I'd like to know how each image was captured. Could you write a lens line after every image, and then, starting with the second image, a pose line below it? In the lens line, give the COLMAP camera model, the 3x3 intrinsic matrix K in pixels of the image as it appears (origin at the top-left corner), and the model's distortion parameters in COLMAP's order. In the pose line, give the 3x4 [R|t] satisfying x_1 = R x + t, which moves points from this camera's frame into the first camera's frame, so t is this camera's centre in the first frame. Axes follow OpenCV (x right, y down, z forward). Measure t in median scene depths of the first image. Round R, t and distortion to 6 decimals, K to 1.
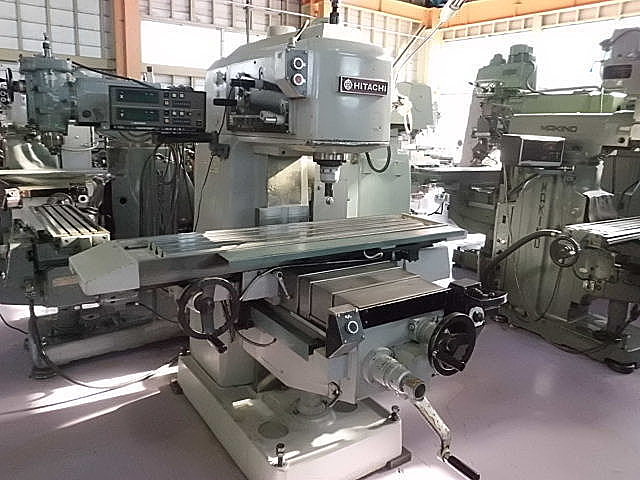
lens RADIAL K [[494.0, 0, 315.6], [0, 494.0, 234.5], [0, 0, 1]] dist [-0.058955, 0.057574]
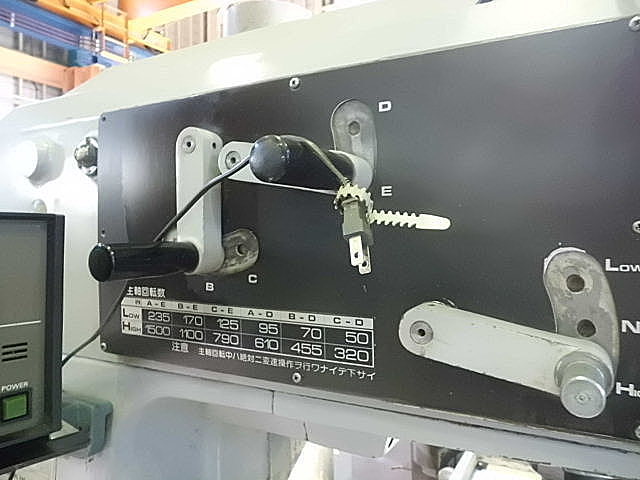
lens RADIAL K [[494.0, 0, 311.7], [0, 494.0, 228.8], [0, 0, 1]] dist [-0.058955, 0.057574]
pose [[0.890820, -0.039105, 0.452671, -0.205525], [0.133858, 0.974659, -0.179224, -0.223351], [-0.434191, 0.220250, 0.873480, 0.742214]]
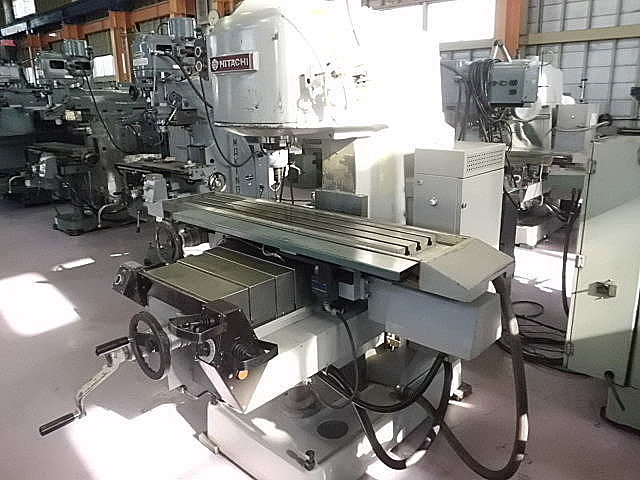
lens RADIAL K [[494.0, 0, 325.2], [0, 494.0, 238.0], [0, 0, 1]] dist [-0.058955, 0.057574]
pose [[0.214950, 0.226163, -0.950077, 0.897725], [-0.180651, 0.965237, 0.188900, -0.156752], [0.959772, 0.131028, 0.248334, 0.813286]]
